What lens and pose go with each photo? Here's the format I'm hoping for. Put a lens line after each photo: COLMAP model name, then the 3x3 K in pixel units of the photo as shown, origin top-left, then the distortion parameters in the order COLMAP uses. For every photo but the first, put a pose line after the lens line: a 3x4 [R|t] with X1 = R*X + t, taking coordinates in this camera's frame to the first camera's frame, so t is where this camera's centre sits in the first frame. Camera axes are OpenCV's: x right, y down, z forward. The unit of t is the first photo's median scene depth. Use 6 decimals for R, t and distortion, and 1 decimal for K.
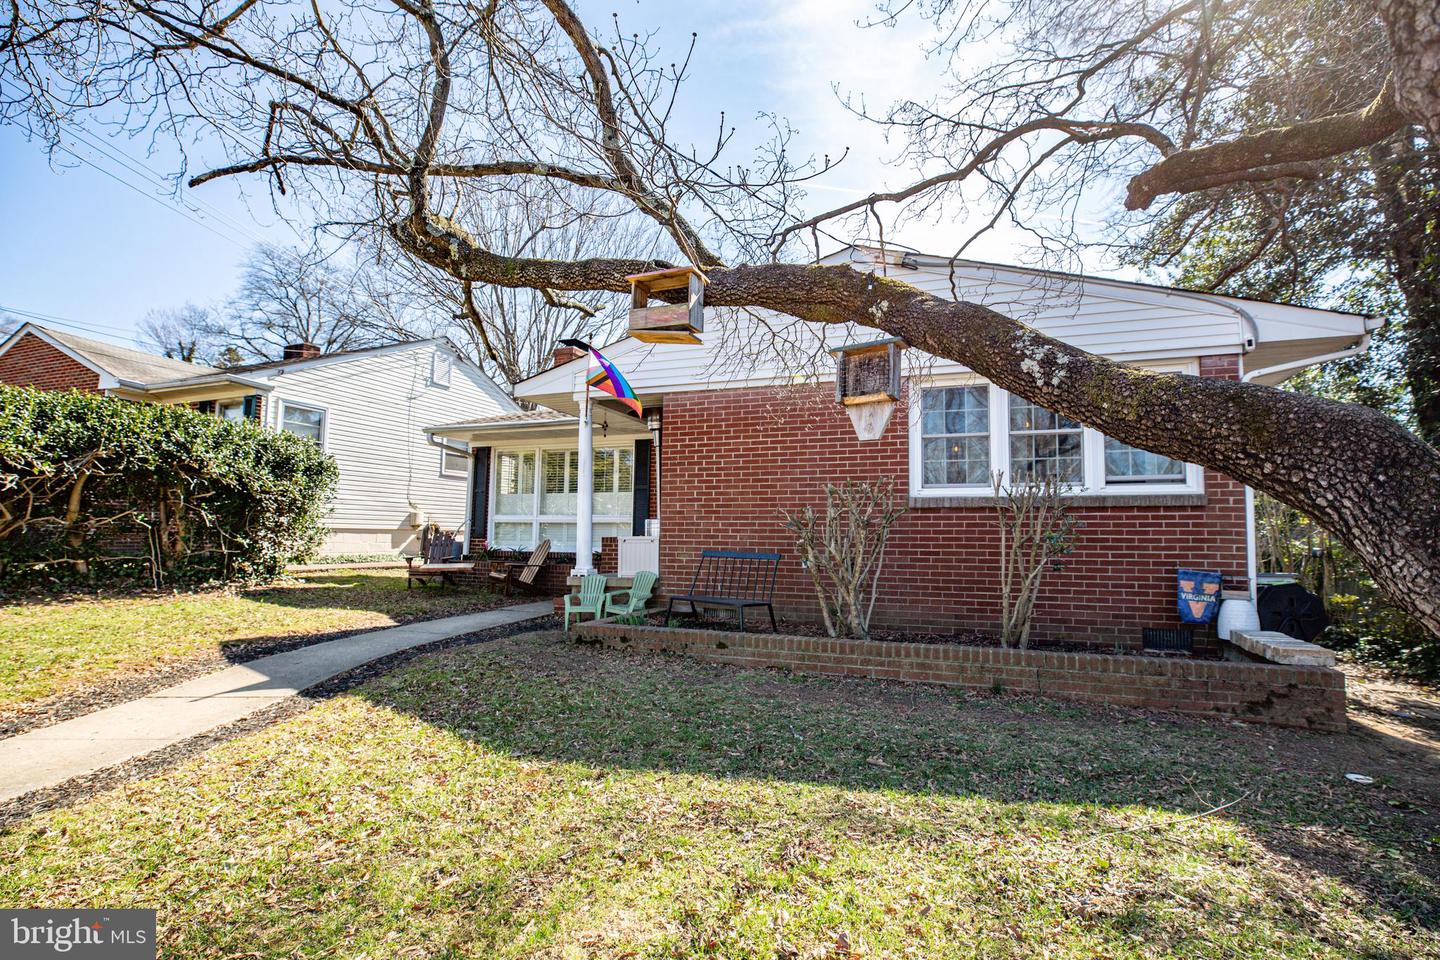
lens RADIAL K [[637.8, 0, 759.5], [0, 637.8, 473.5], [0, 0, 1]] dist [-0.016634, 0.000318]
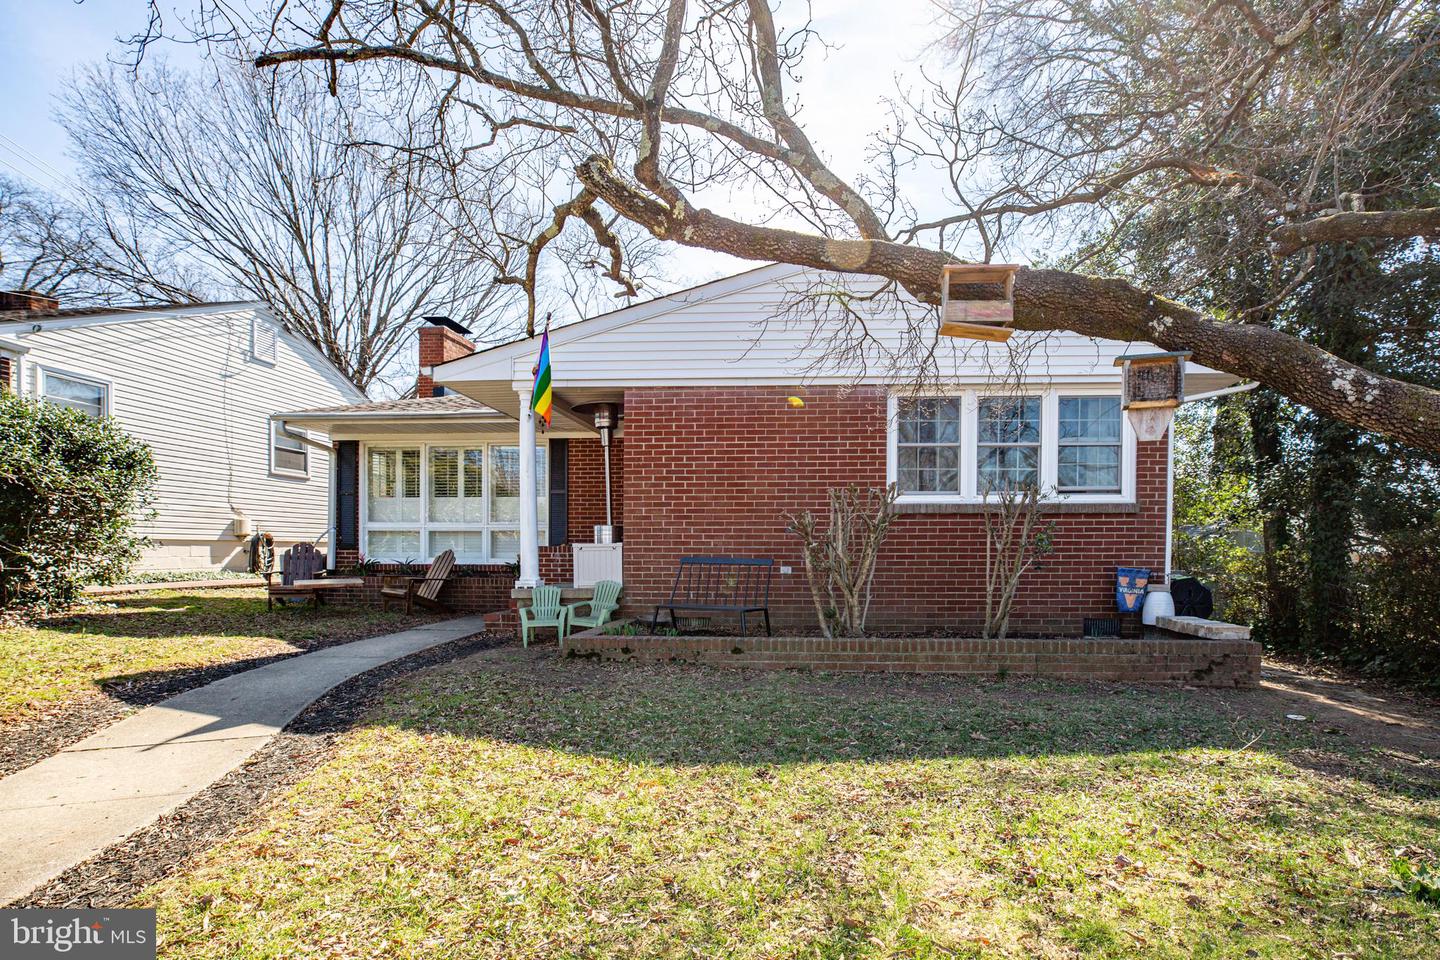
lens RADIAL K [[658.9, 0, 796.7], [0, 658.9, 542.6], [0, 0, 1]] dist [-0.027905, 0.007314]
pose [[0.958414, -0.005211, 0.285334, -0.209425], [-0.020129, 0.996109, 0.085804, 0.011338], [-0.284670, -0.087979, 0.954580, 0.013079]]
